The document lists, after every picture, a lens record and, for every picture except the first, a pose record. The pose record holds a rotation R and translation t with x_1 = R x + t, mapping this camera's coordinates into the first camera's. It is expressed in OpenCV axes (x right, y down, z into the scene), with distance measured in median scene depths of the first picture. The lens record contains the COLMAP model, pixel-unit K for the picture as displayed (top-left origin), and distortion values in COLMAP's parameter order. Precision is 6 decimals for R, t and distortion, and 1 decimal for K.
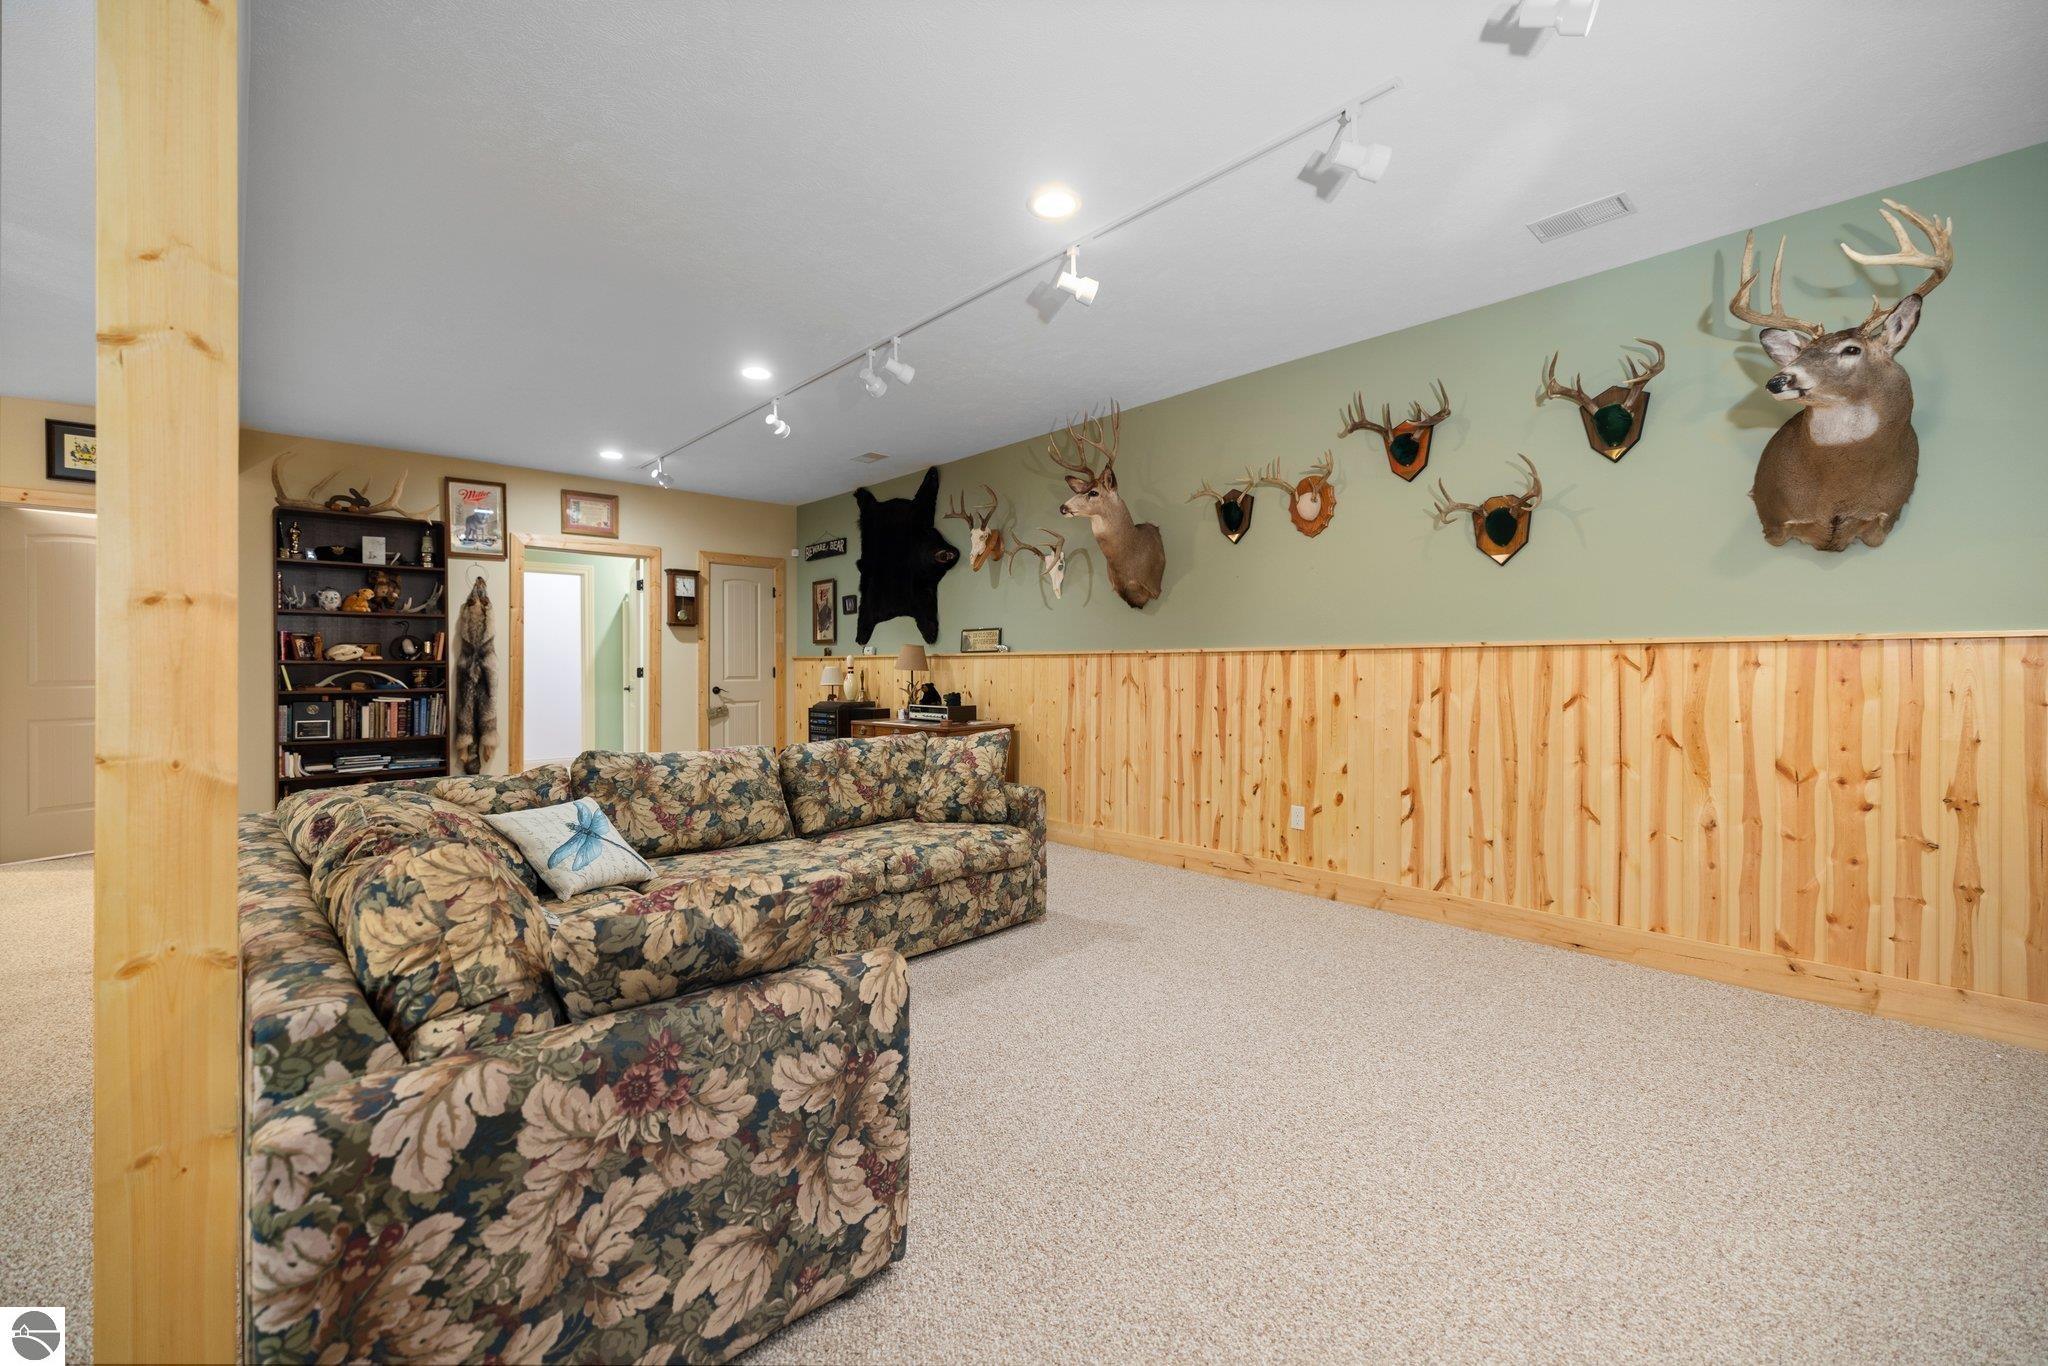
lens RADIAL K [[854.9, 0, 1025.3], [0, 854.9, 670.1], [0, 0, 1]] dist [0.009277, -0.000112]
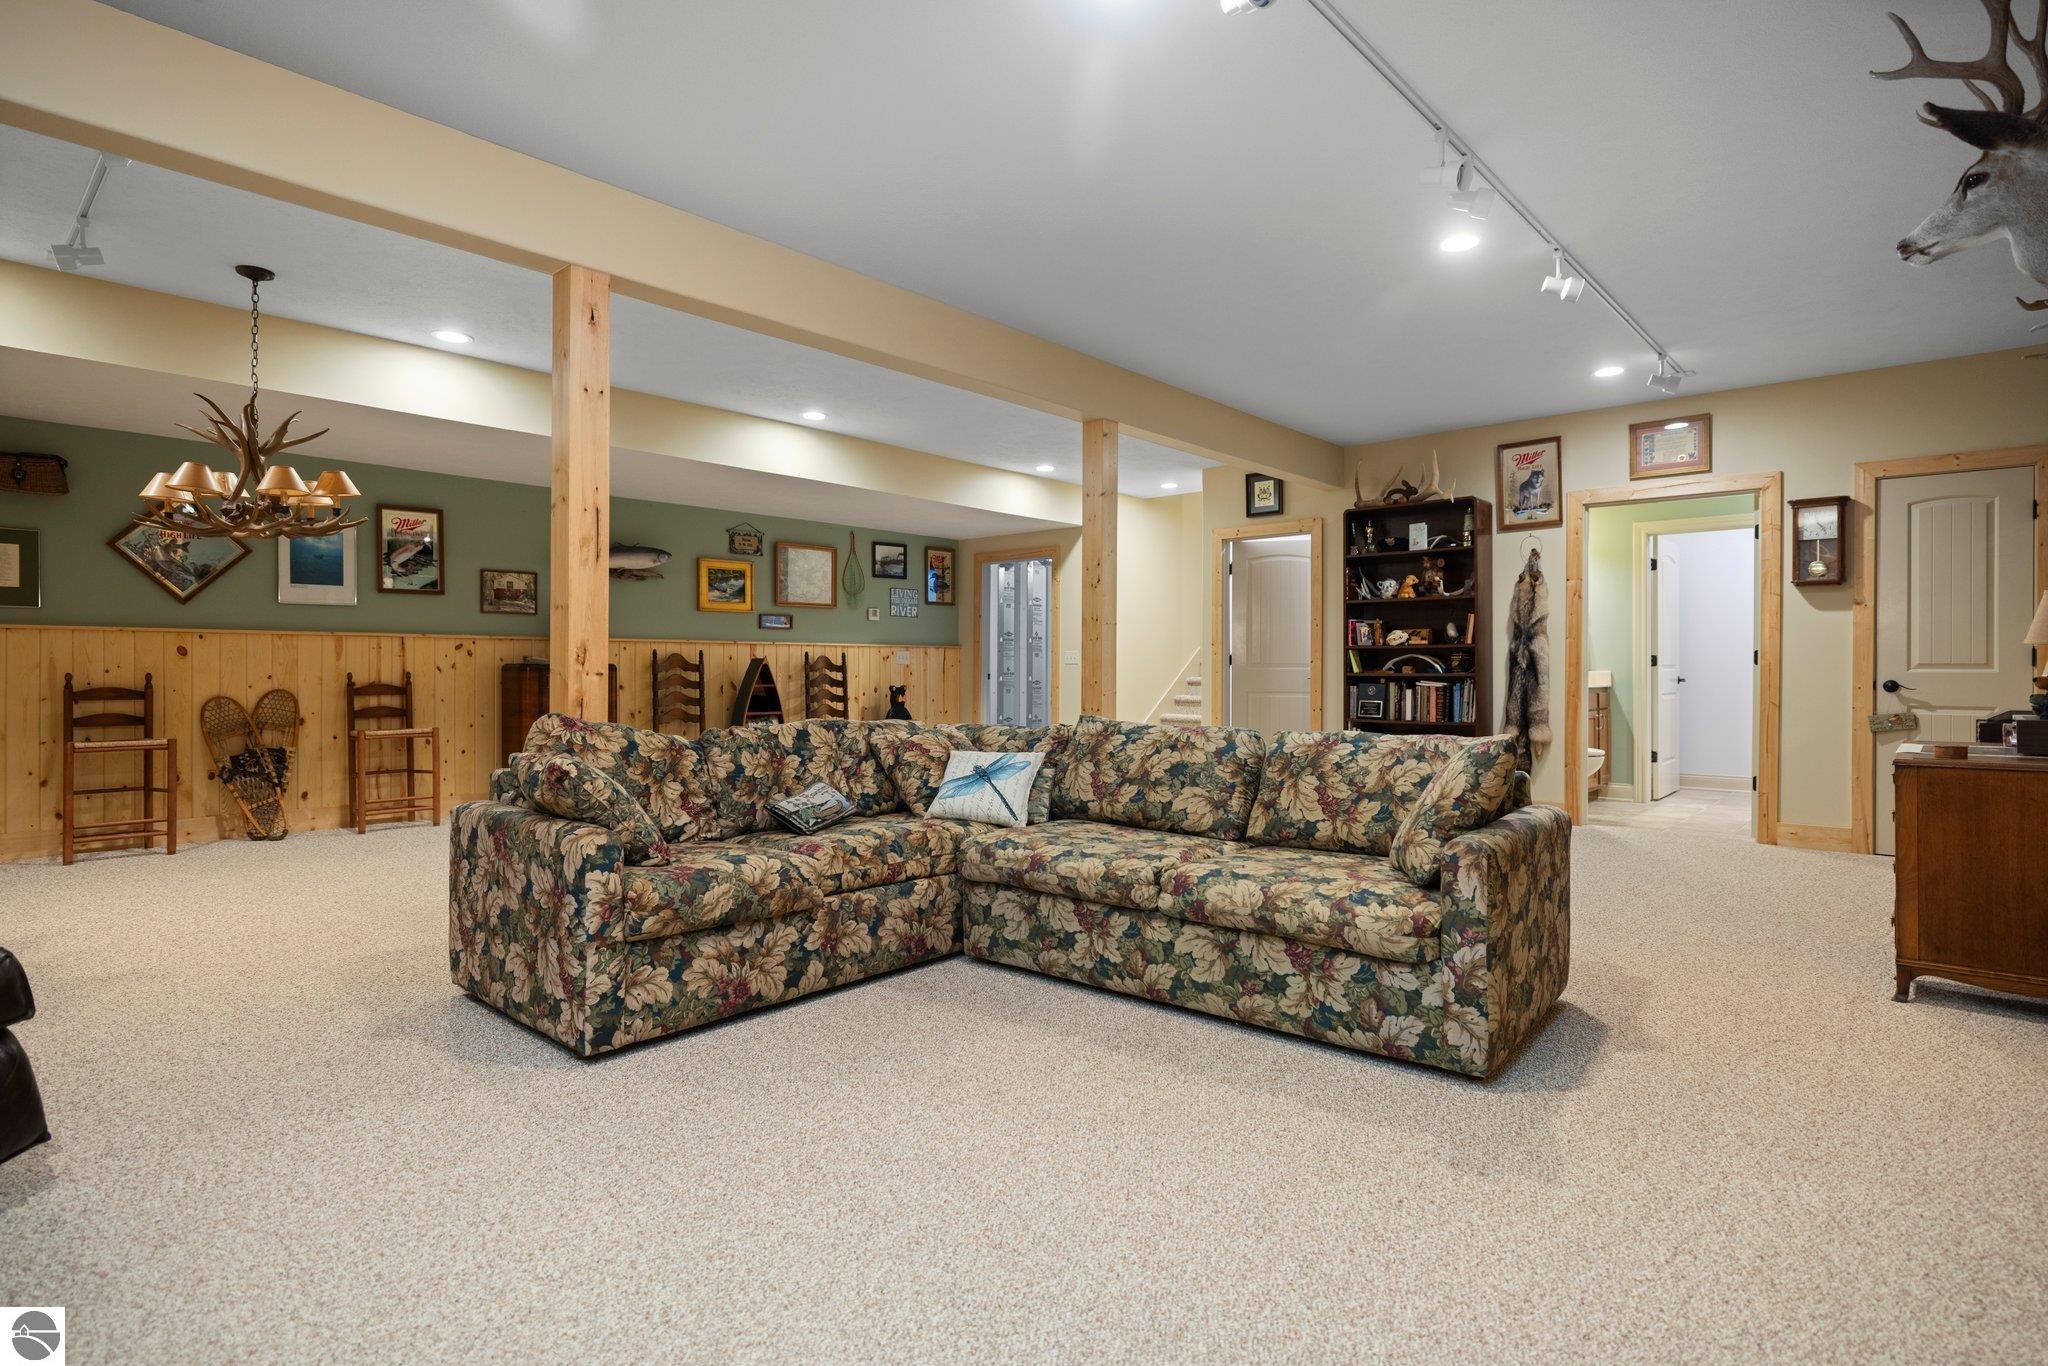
lens RADIAL K [[1034.6, 0, 1020.5], [0, 1034.6, 672.6], [0, 0, 1]] dist [-0.001610, -0.000658]
pose [[0.087949, 0.005879, -0.996108, 0.431793], [-0.005627, 0.999970, 0.005404, 0.018071], [0.996109, 0.005130, 0.087979, 0.431655]]
